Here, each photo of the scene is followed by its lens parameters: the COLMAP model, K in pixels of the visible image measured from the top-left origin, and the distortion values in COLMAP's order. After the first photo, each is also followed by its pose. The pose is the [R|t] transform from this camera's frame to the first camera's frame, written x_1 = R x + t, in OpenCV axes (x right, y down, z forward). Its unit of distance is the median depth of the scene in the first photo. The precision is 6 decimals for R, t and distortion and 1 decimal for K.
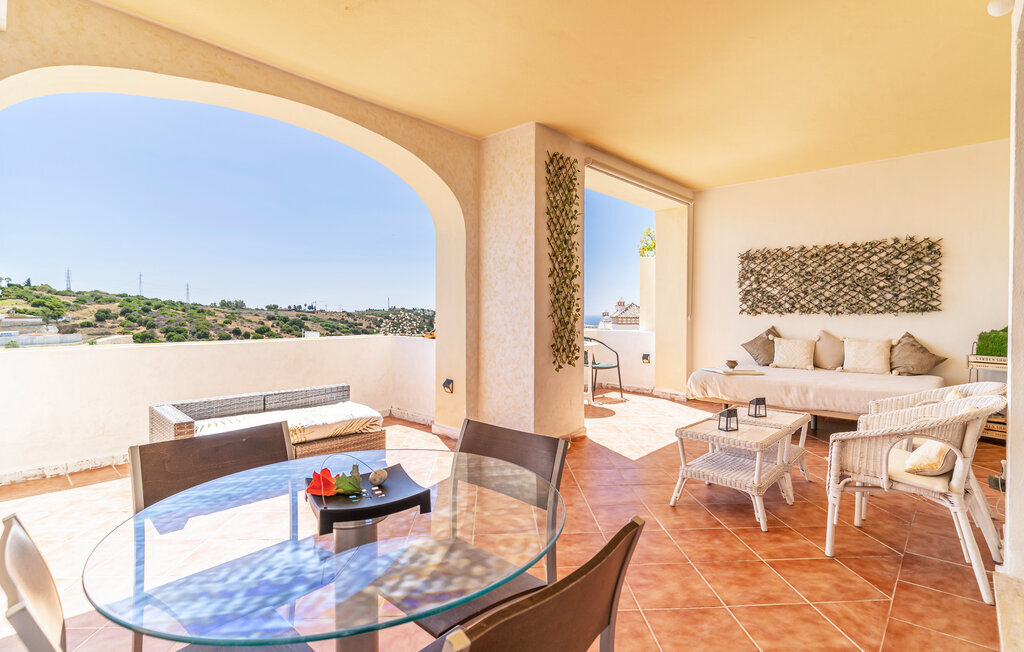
lens RADIAL K [[500.2, 0, 510.6], [0, 500.2, 318.0], [0, 0, 1]] dist [0.001456, 0.000416]
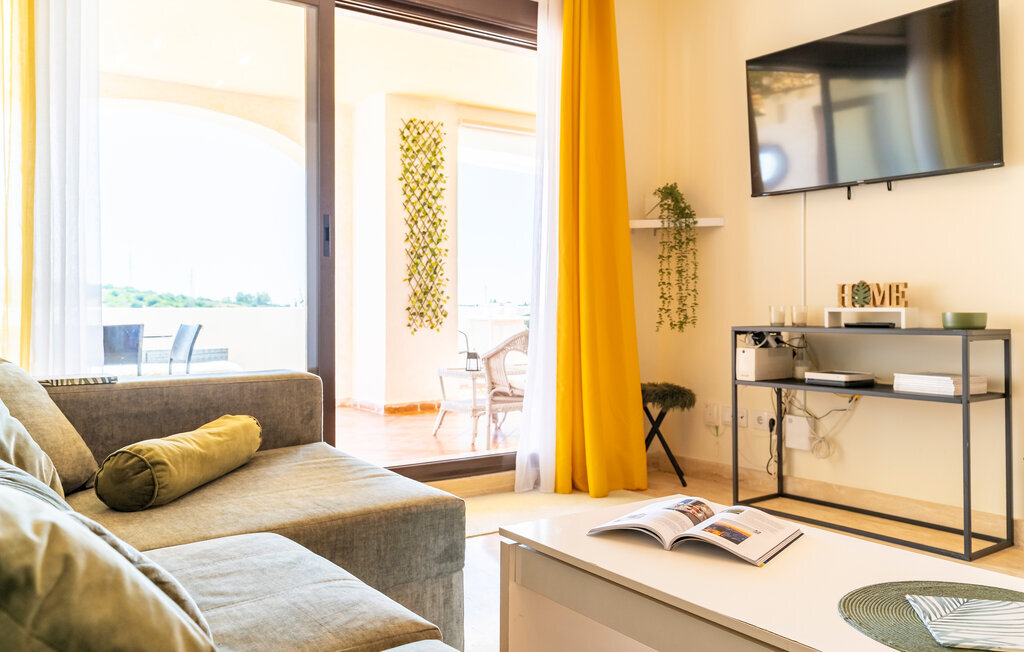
lens RADIAL K [[834.5, 0, 494.7], [0, 834.5, 302.4], [0, 0, 1]] dist [-0.011987, -0.003941]
pose [[0.974725, -0.006506, -0.223313, 0.618259], [0.002133, 0.999801, -0.019818, 0.073846], [0.223398, 0.018841, 0.974545, -0.591778]]
